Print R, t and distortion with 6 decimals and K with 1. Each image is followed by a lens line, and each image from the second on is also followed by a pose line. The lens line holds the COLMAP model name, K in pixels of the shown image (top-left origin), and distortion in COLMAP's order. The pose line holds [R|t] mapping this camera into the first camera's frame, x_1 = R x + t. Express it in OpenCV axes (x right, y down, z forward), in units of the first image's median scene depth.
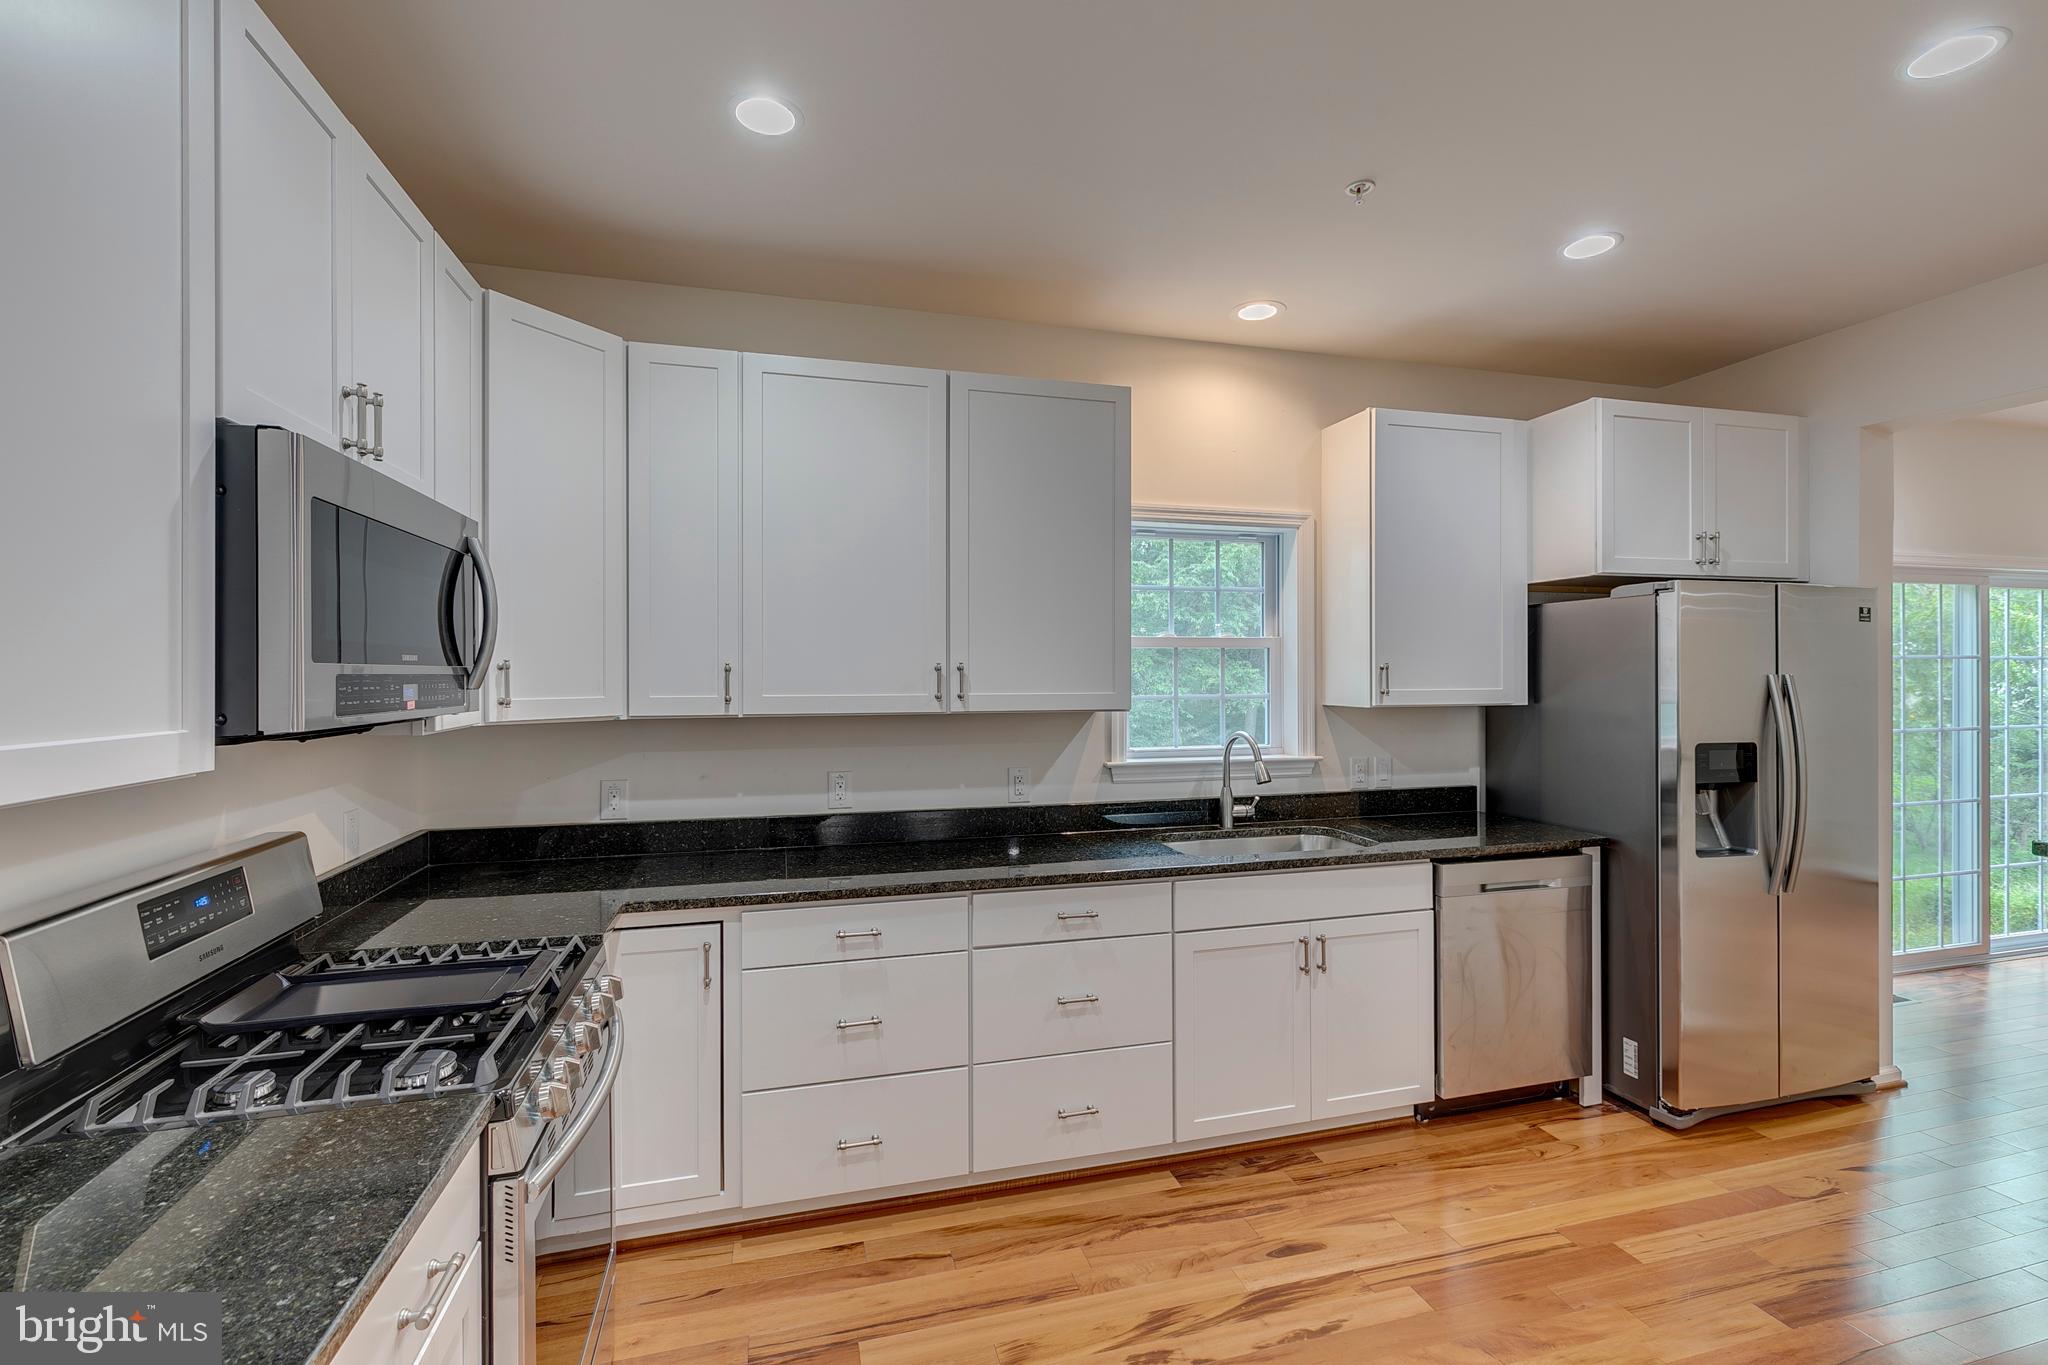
lens RADIAL K [[910.8, 0, 1036.5], [0, 910.8, 672.3], [0, 0, 1]] dist [0.001193, -0.000675]
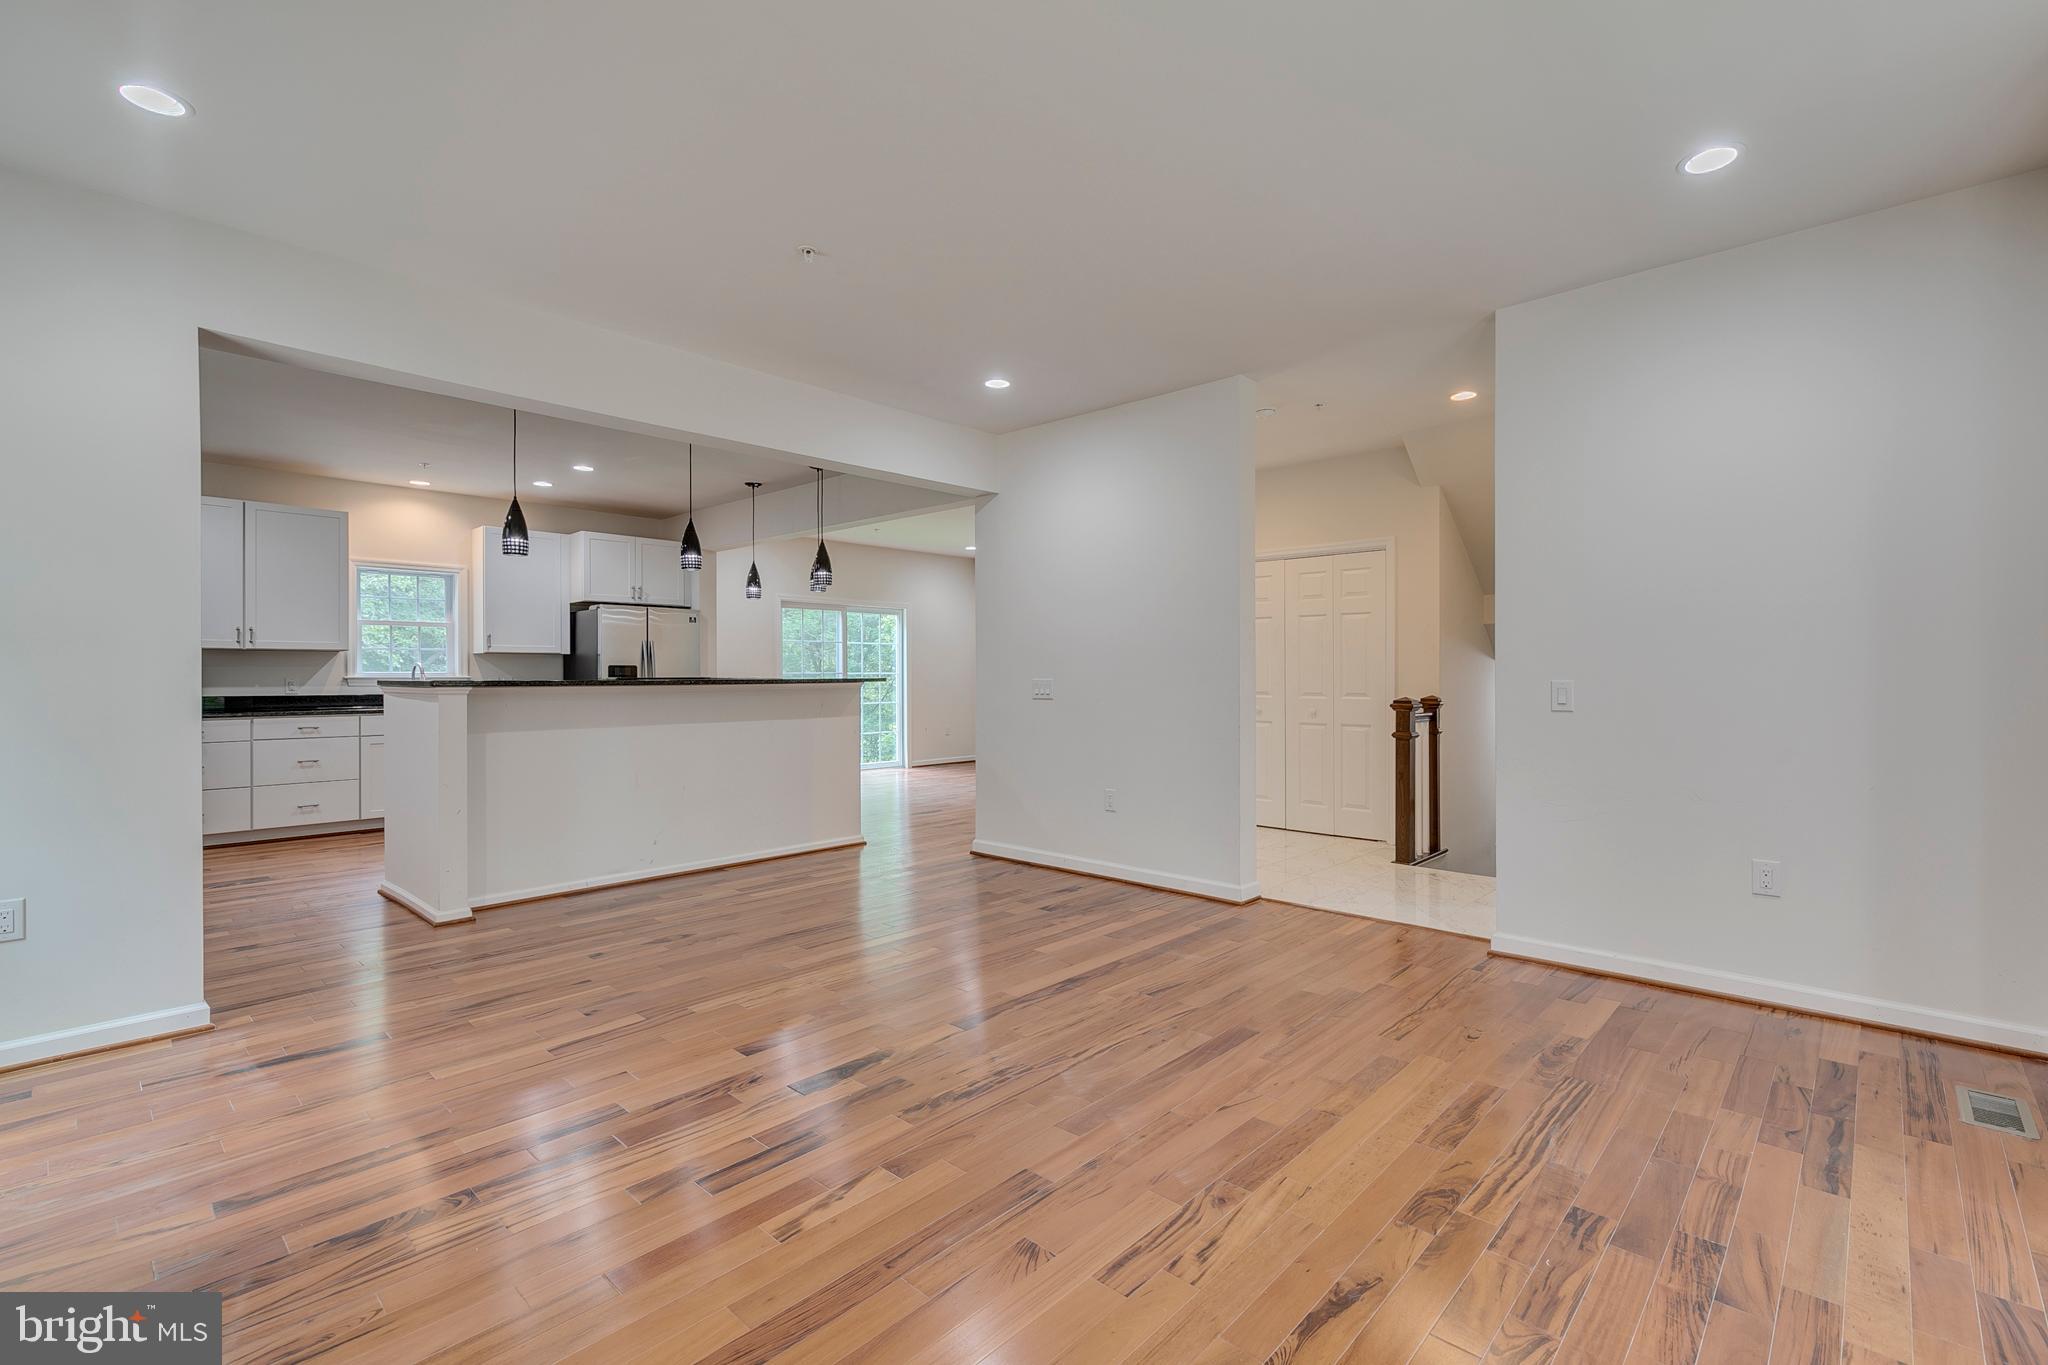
lens RADIAL K [[910.8, 0, 1036.5], [0, 910.8, 672.3], [0, 0, 1]] dist [0.001193, -0.000675]
pose [[0.847775, 0.006014, 0.530322, 0.384347], [-0.007851, 0.999968, 0.001211, 0.086943], [-0.530298, -0.005190, 0.847796, -2.038615]]
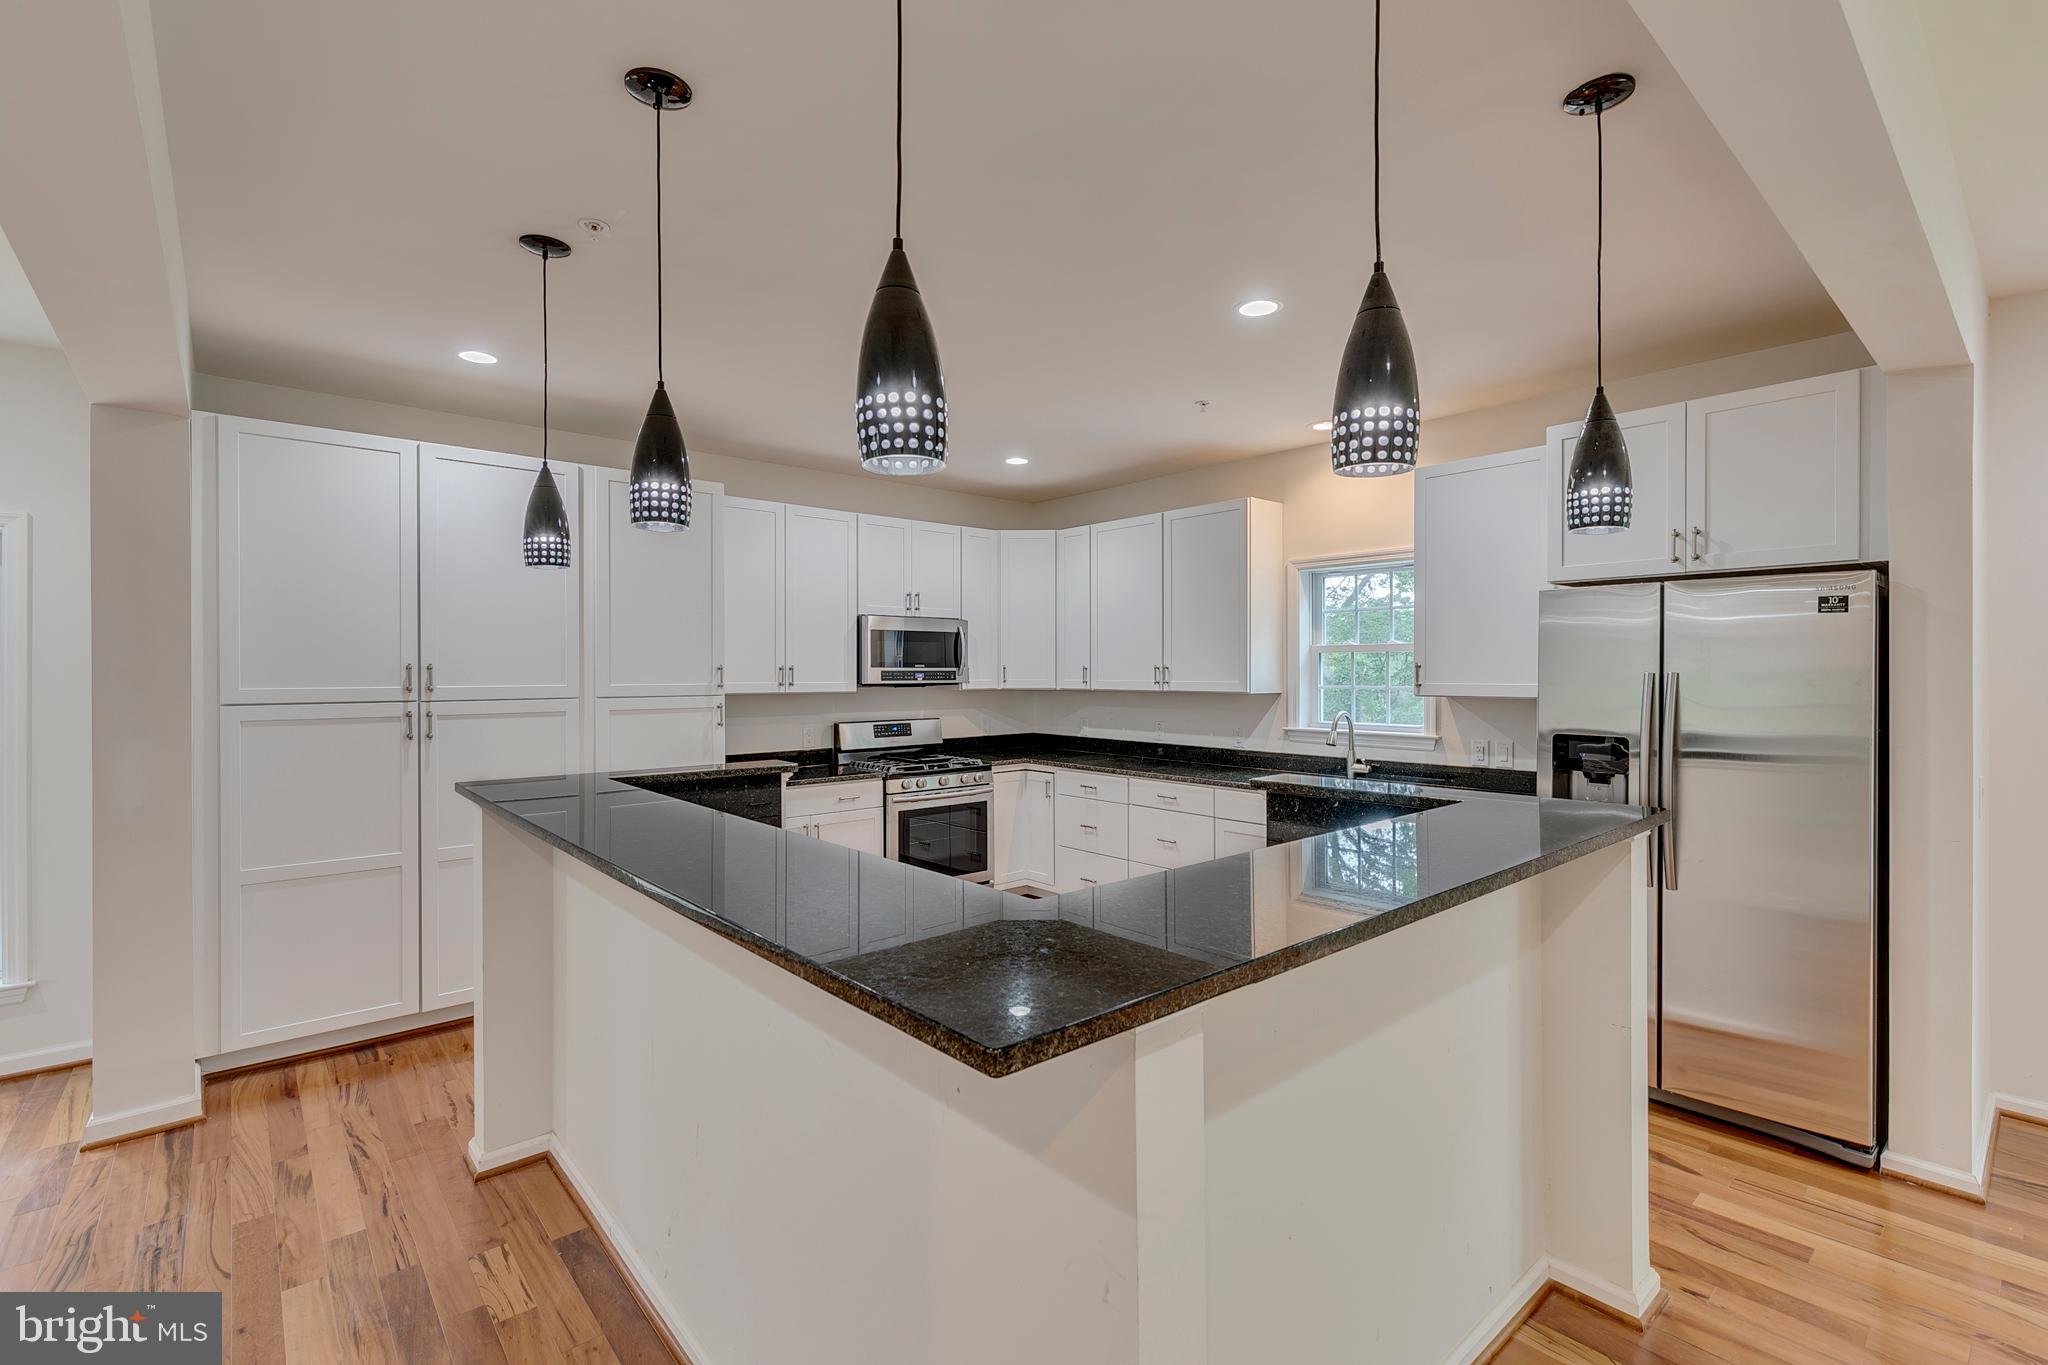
lens RADIAL K [[910.8, 0, 1036.5], [0, 910.8, 672.3], [0, 0, 1]] dist [0.001193, -0.000675]
pose [[0.428958, 0.003990, -0.903316, 1.551495], [0.001736, 0.999985, 0.005241, -0.005496], [0.903323, -0.003816, 0.428944, -0.065533]]
